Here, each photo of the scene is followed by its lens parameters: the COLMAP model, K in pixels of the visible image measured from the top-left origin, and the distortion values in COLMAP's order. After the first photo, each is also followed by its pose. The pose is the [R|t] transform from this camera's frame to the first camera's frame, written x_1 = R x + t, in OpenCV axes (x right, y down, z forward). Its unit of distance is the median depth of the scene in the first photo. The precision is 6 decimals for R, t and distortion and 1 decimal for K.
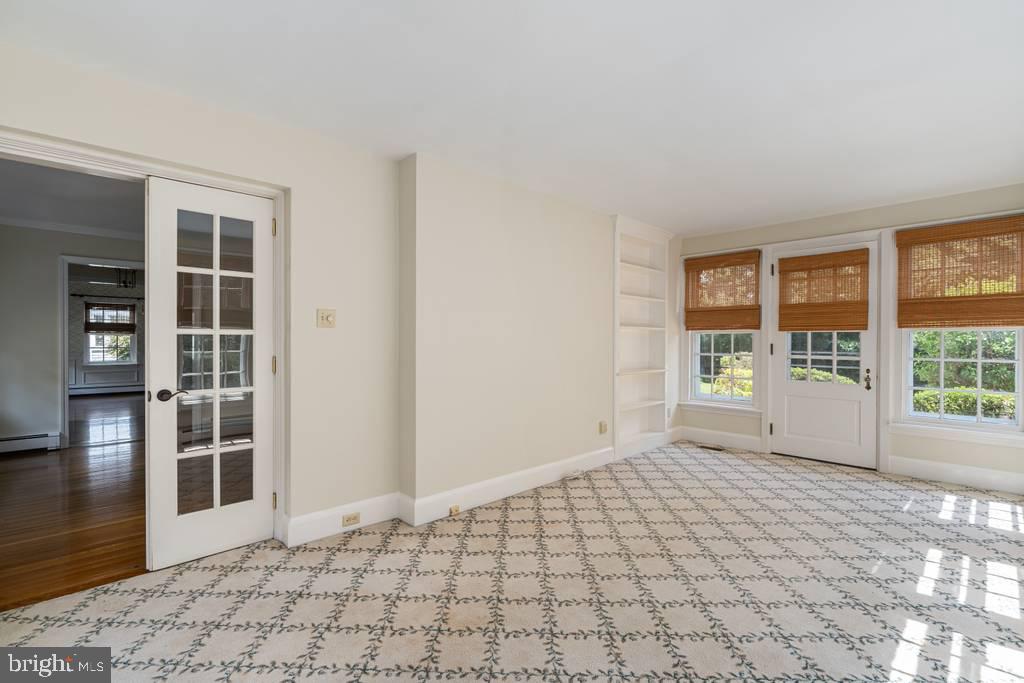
lens RADIAL K [[466.2, 0, 508.0], [0, 466.2, 353.7], [0, 0, 1]] dist [-0.007938, 0.002875]
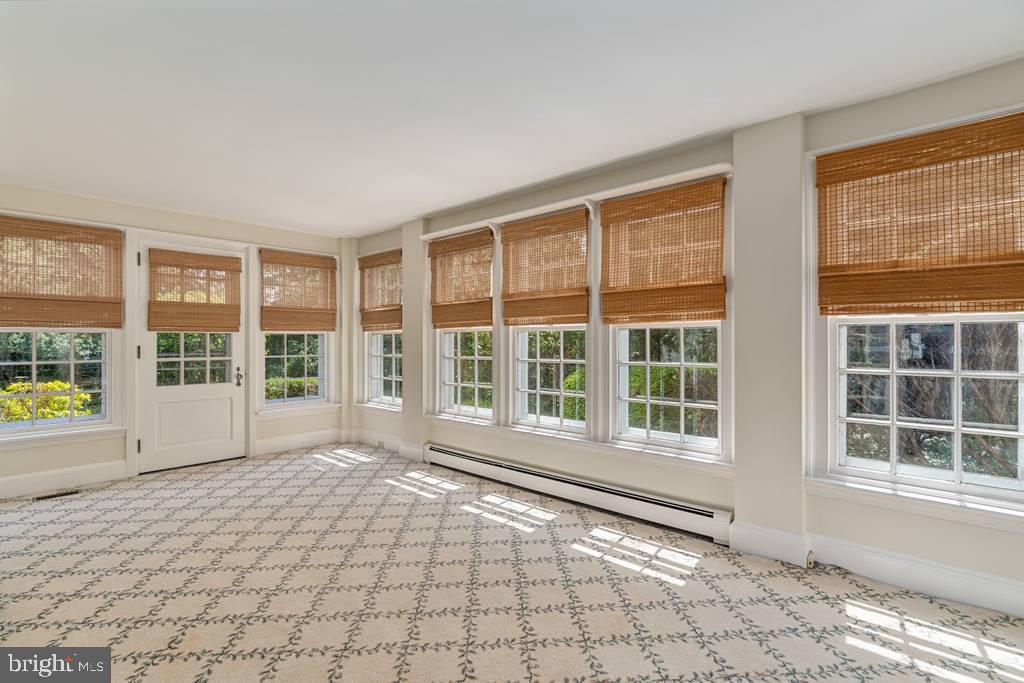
lens RADIAL K [[466.2, 0, 527.6], [0, 466.2, 341.9], [0, 0, 1]] dist [-0.007938, 0.002875]
pose [[-0.091113, -0.003054, 0.995836, -0.422368], [0.031061, 0.999500, 0.005907, -0.013250], [-0.995356, 0.031470, -0.090973, 0.455391]]
